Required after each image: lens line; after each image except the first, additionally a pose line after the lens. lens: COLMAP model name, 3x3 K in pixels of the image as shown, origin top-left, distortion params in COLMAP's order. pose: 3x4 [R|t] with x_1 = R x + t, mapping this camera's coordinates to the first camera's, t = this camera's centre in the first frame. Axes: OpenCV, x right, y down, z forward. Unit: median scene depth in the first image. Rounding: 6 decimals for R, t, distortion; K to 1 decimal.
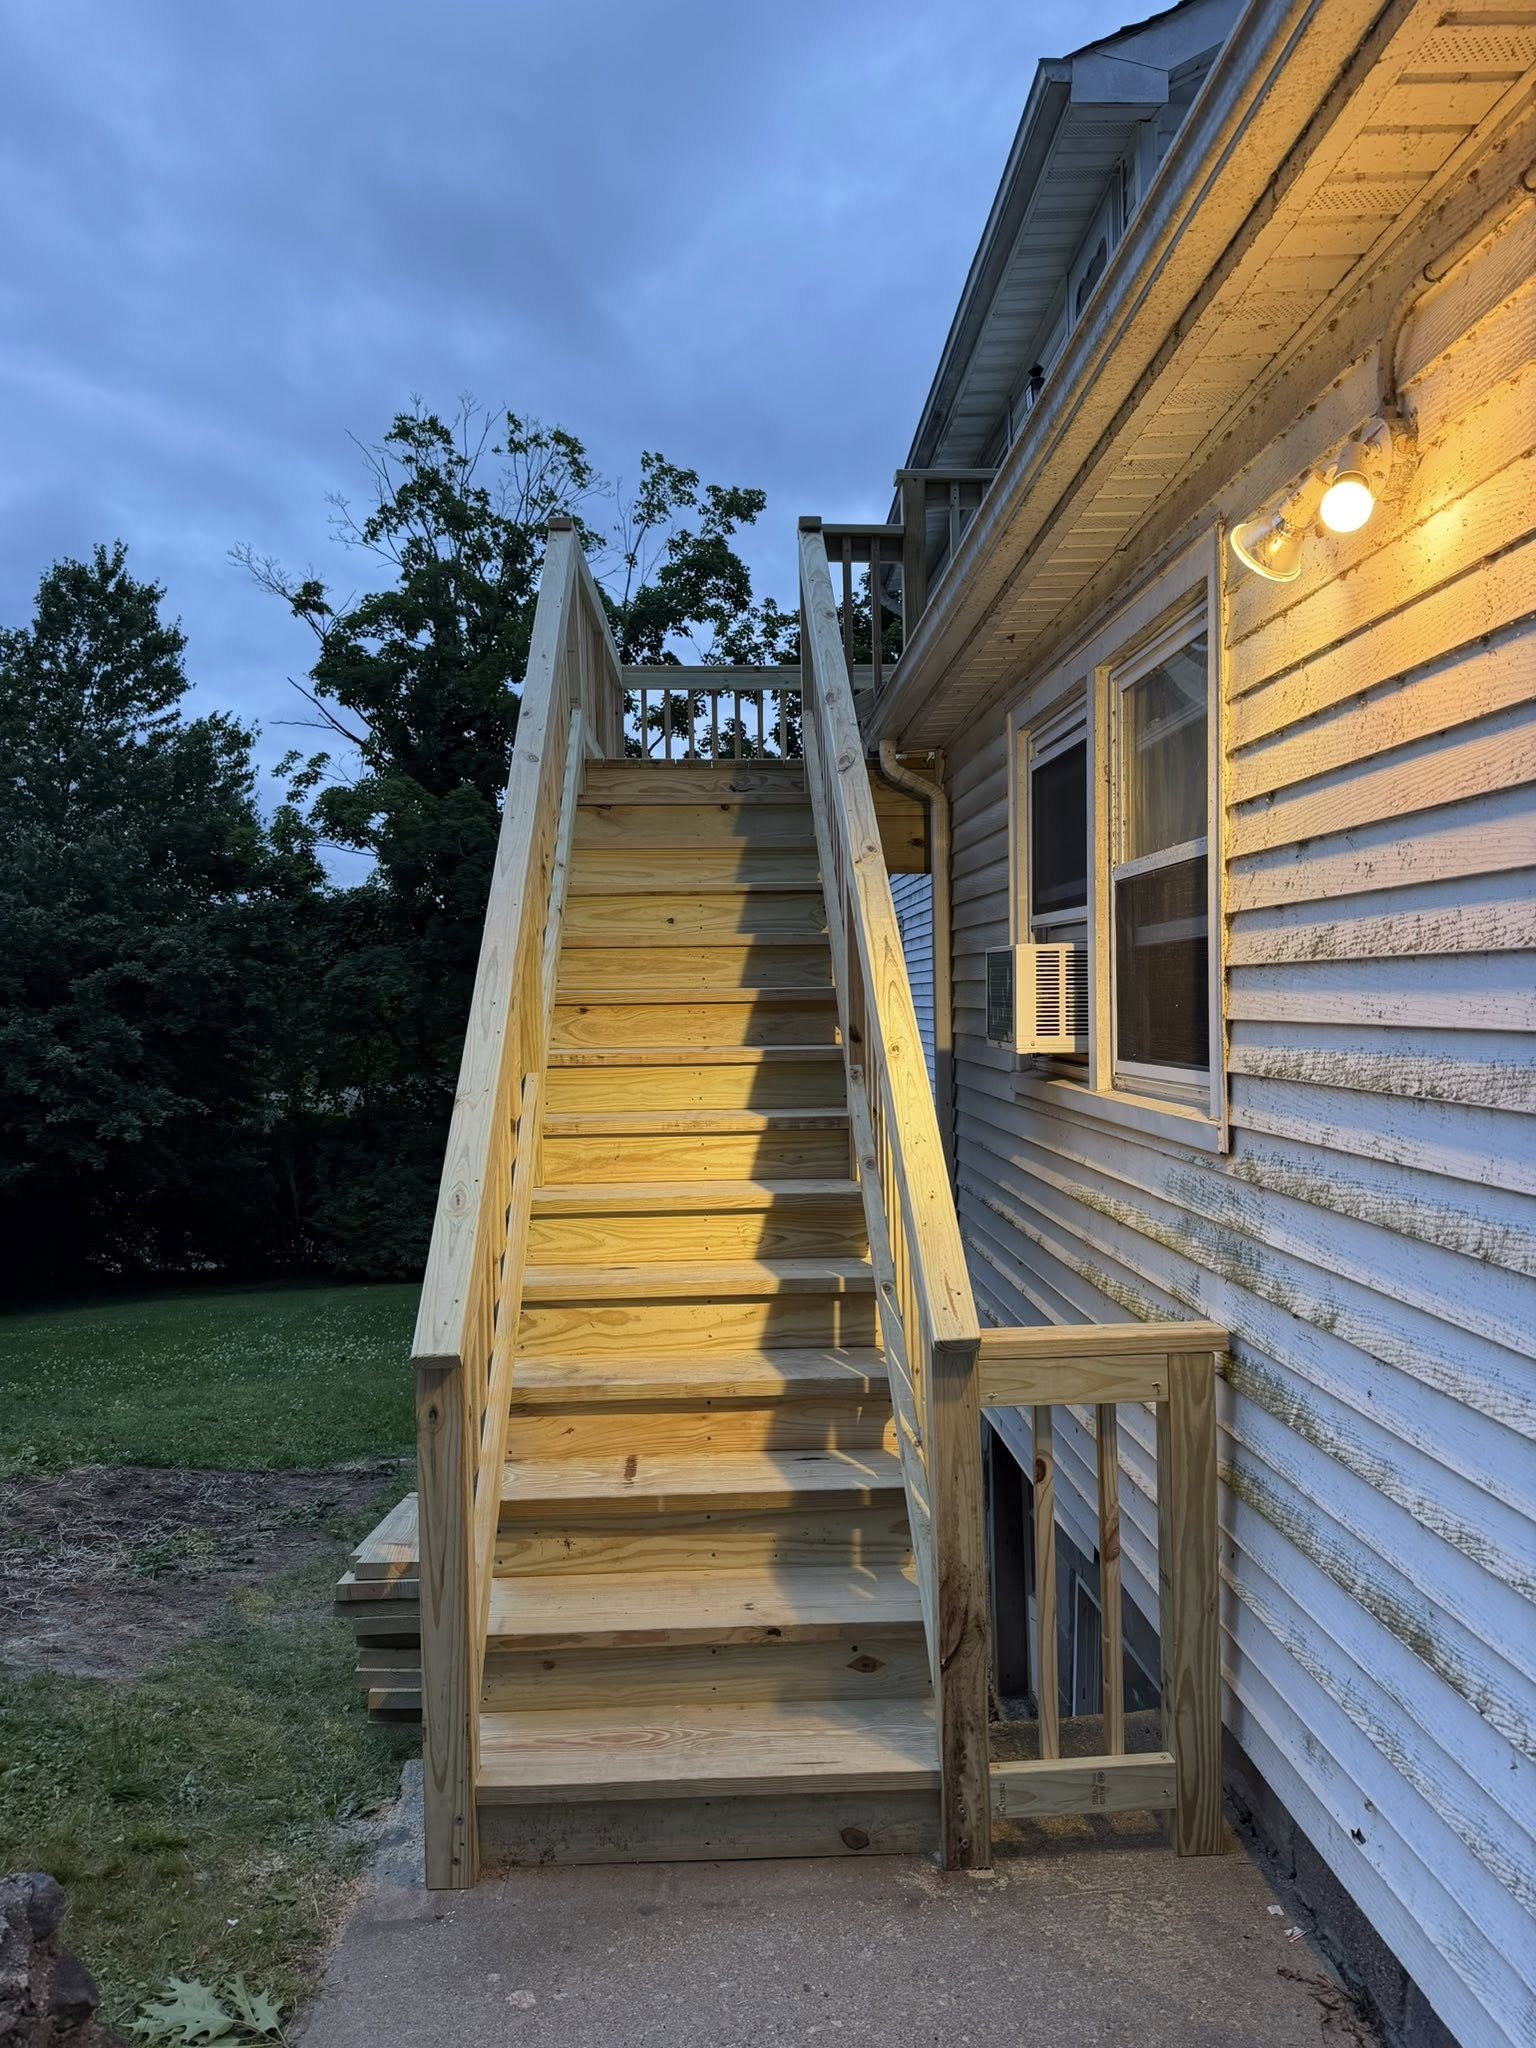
lens RADIAL K [[1386.1, 0, 760.4], [0, 1386.1, 1065.1], [0, 0, 1]] dist [-0.001378, -0.022434]
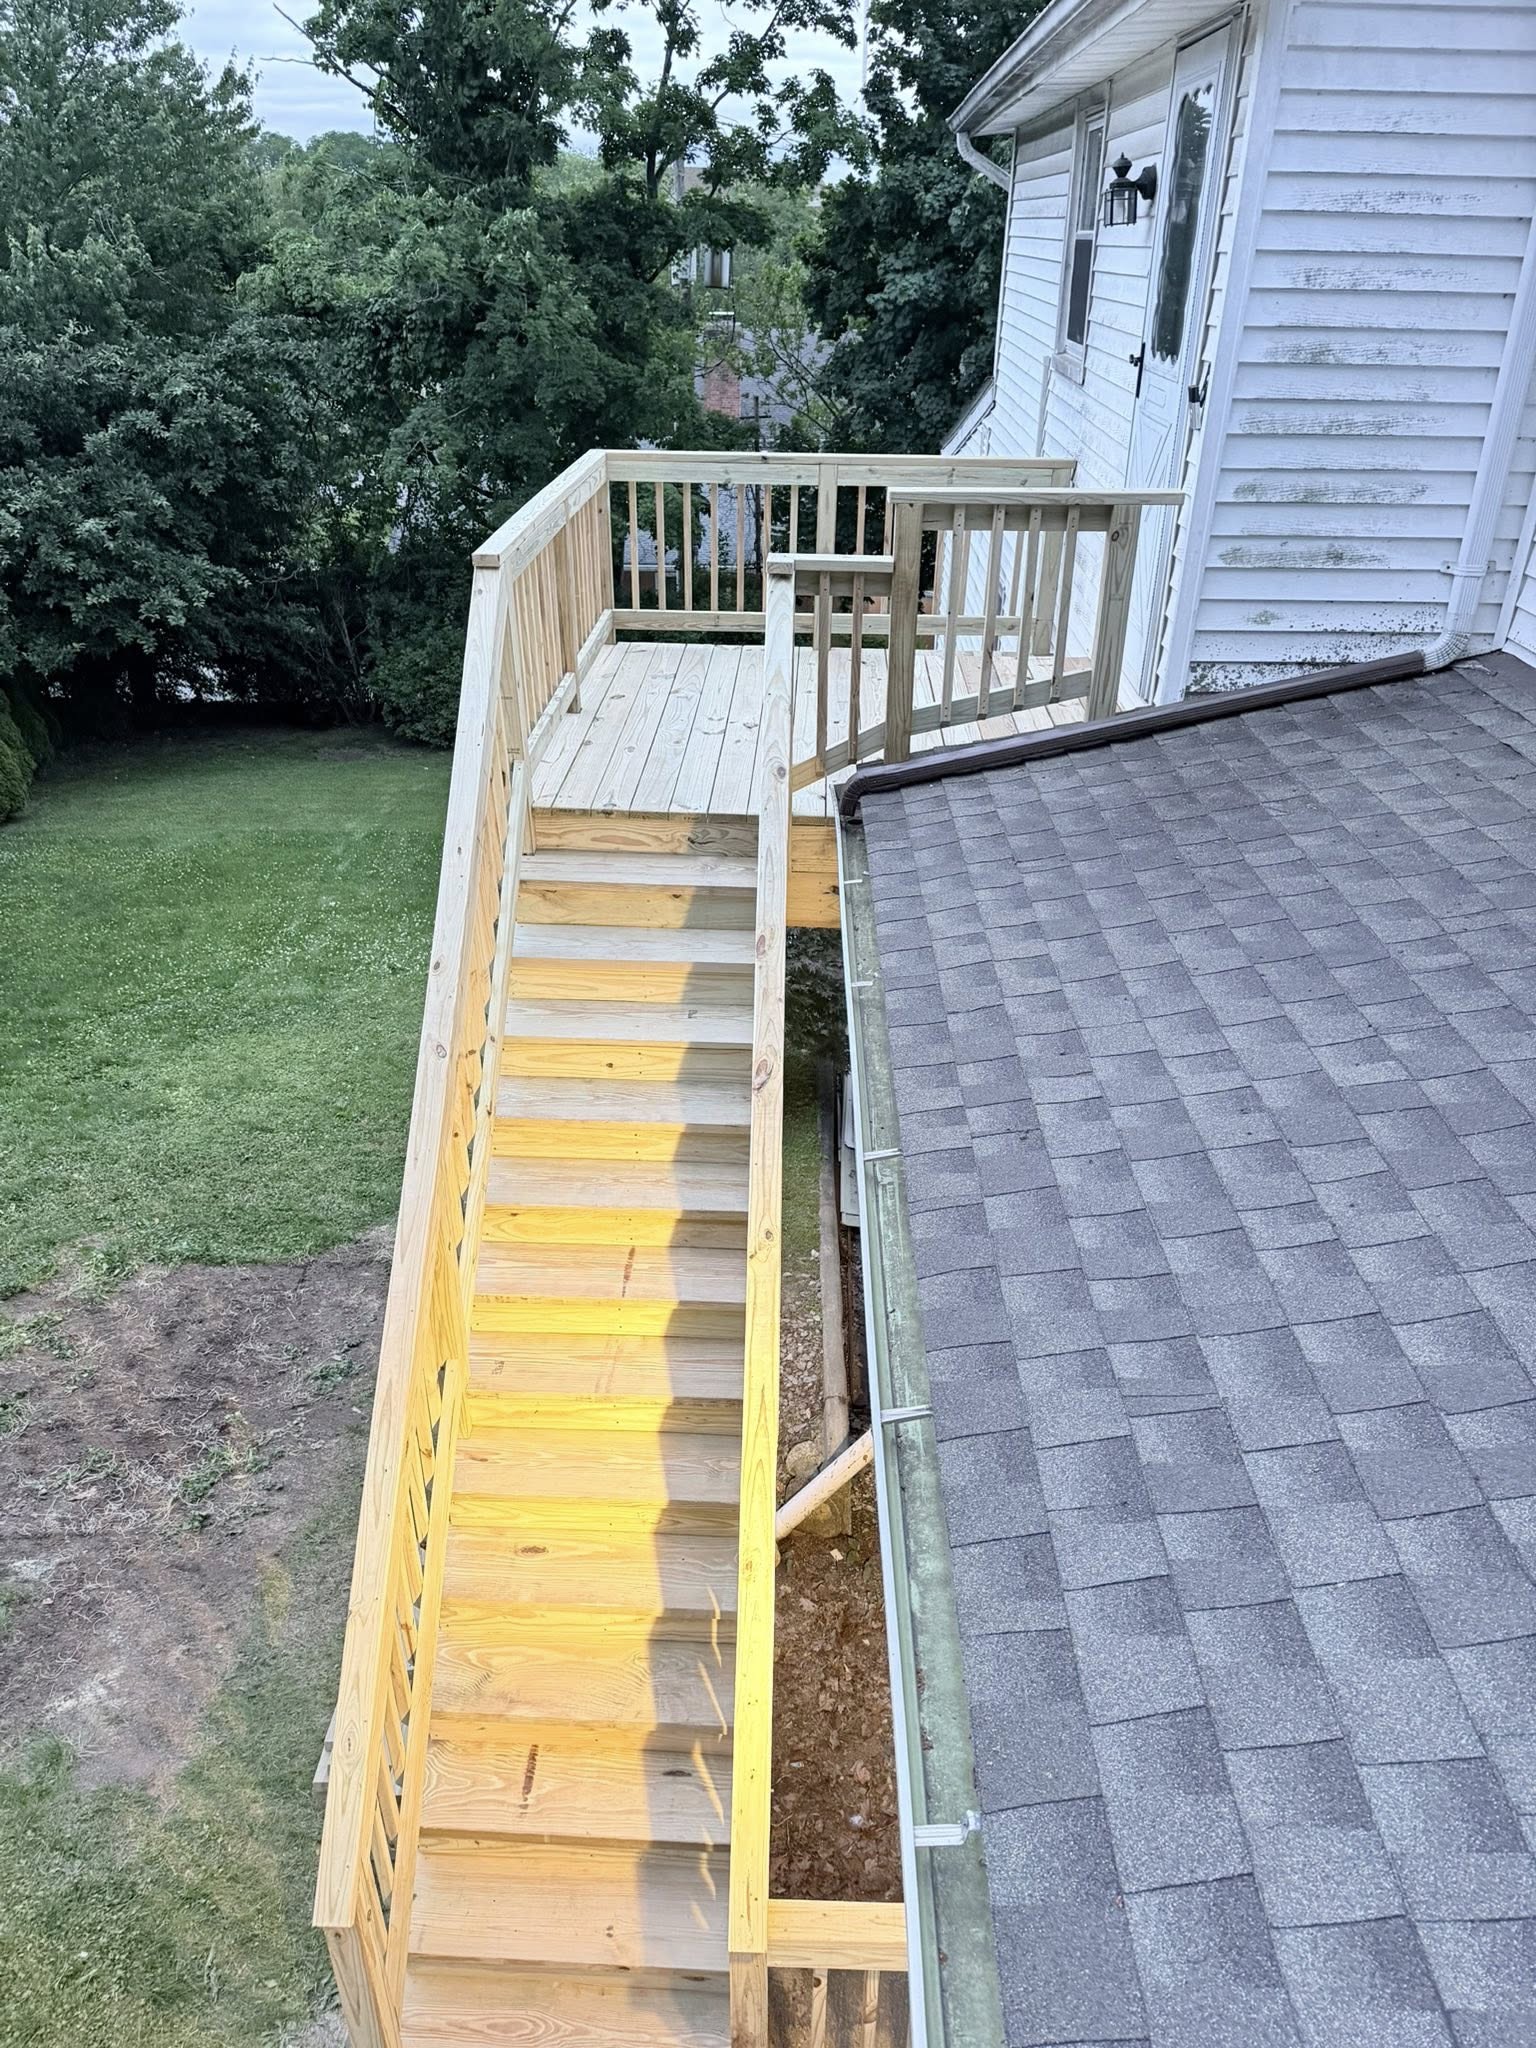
lens RADIAL K [[1326.2, 0, 749.7], [0, 1326.2, 1040.0], [0, 0, 1]] dist [0.028084, -0.036238]
pose [[0.996995, 0.062832, -0.045305, 0.126126], [-0.034781, 0.885703, 0.462947, -0.927941], [0.069215, -0.459980, 0.885227, 0.294605]]
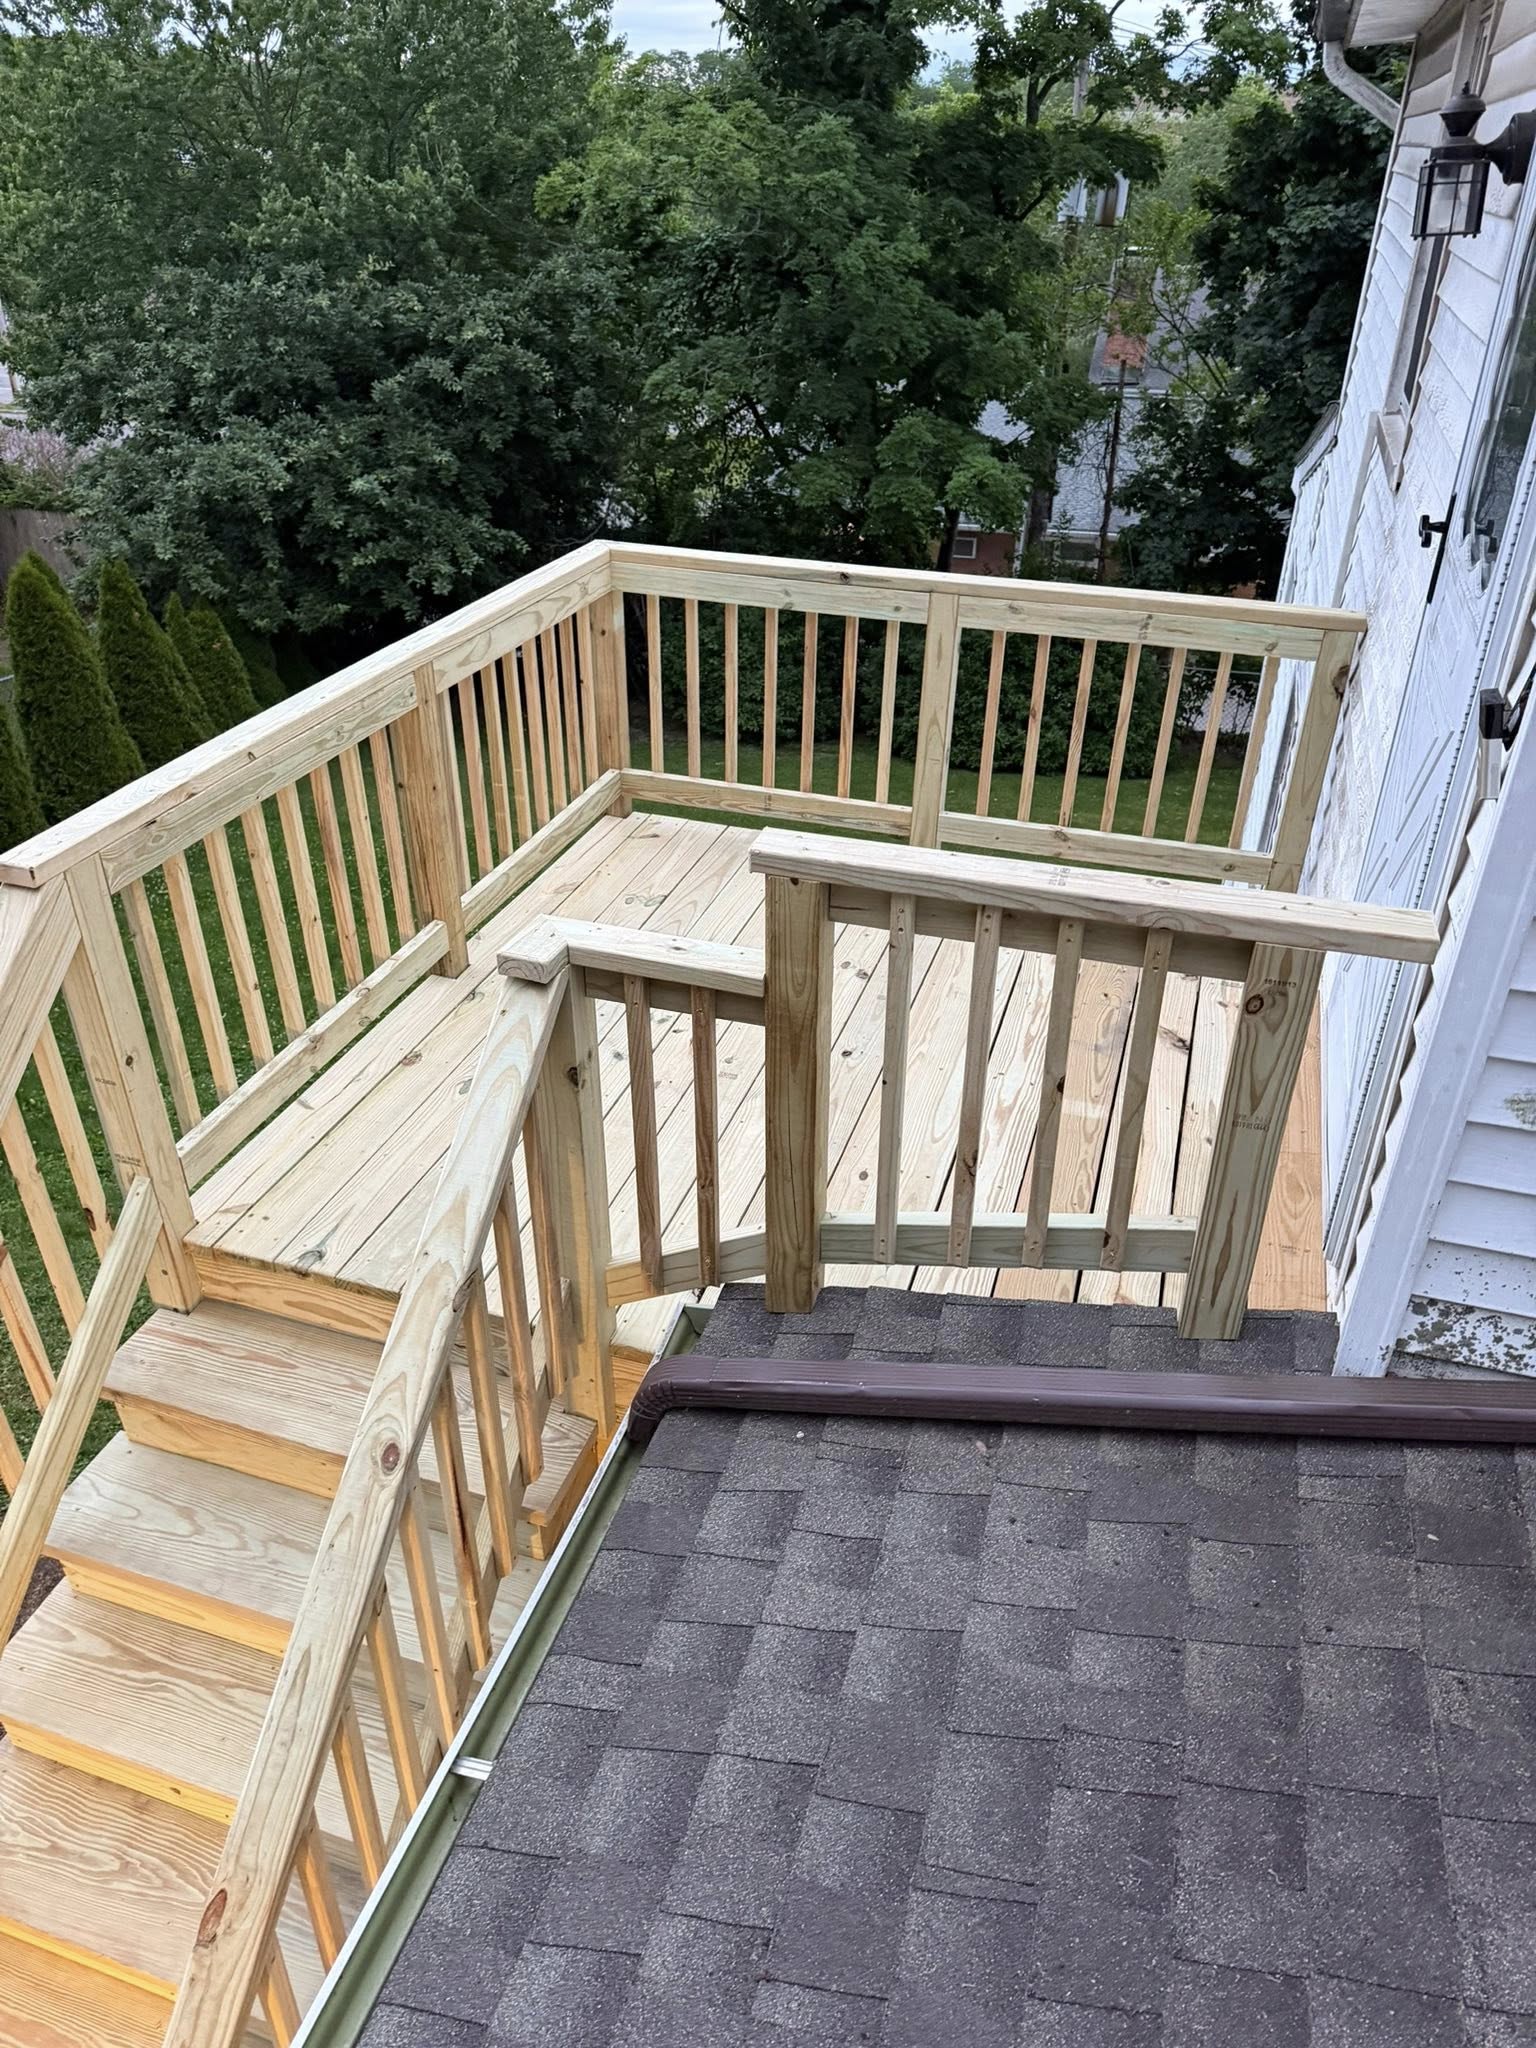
lens RADIAL K [[1360.5, 0, 768.0], [0, 1360.5, 1024.0], [0, 0, 1]] dist [0.053667, -0.081308]
pose [[0.940364, 0.206907, -0.270010, 0.387852], [-0.049242, 0.868186, 0.493790, -1.048838], [0.336587, -0.451047, 0.826599, 1.268435]]
